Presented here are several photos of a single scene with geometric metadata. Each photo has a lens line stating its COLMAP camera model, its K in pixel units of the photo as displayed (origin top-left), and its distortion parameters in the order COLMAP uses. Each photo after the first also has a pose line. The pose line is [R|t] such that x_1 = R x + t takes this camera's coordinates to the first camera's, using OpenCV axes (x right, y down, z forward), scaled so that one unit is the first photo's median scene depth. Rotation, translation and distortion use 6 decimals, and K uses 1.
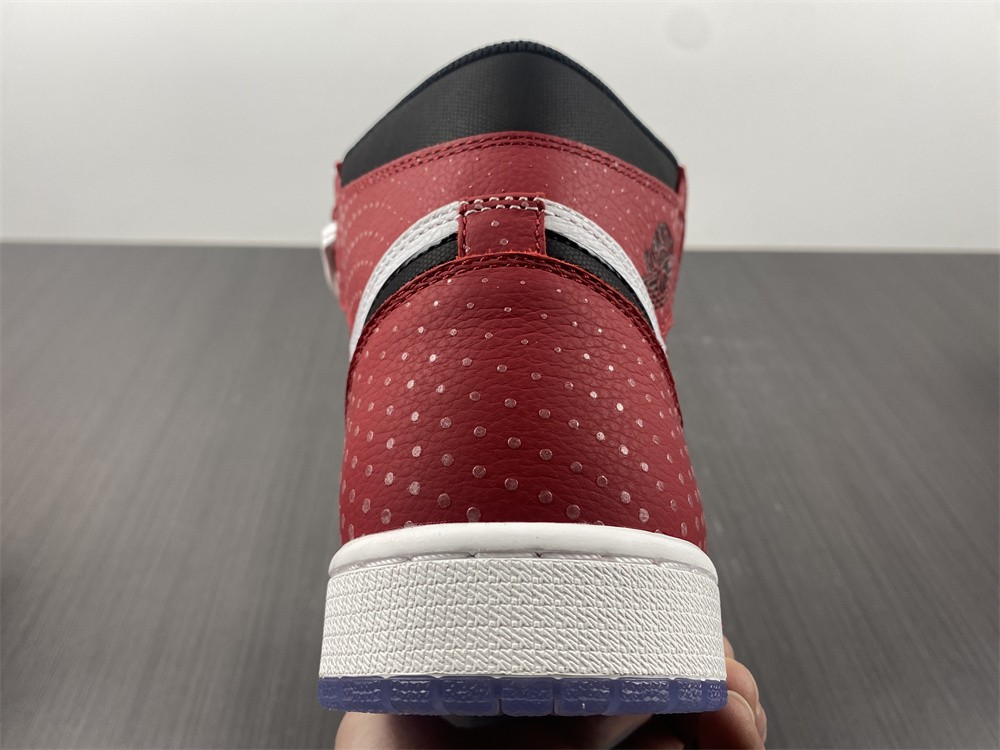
lens RADIAL K [[760.3, 0, 500.0], [0, 760.3, 375.0], [0, 0, 1]] dist [0.091149, -0.140513]
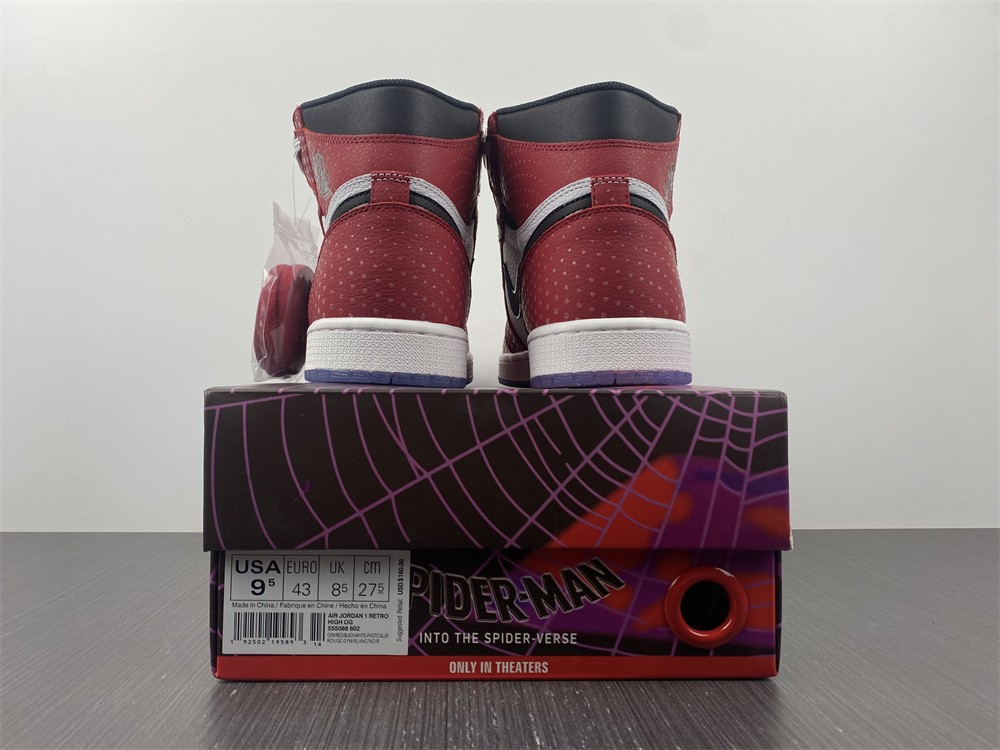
lens RADIAL K [[731.8, 0, 500.0], [0, 731.8, 375.0], [0, 0, 1]] dist [0.059408, -0.004189]
pose [[0.998149, -0.027193, 0.054403, -0.490651], [0.009215, 0.951770, 0.306675, -0.367419], [-0.060119, -0.305606, 0.950258, -1.330411]]
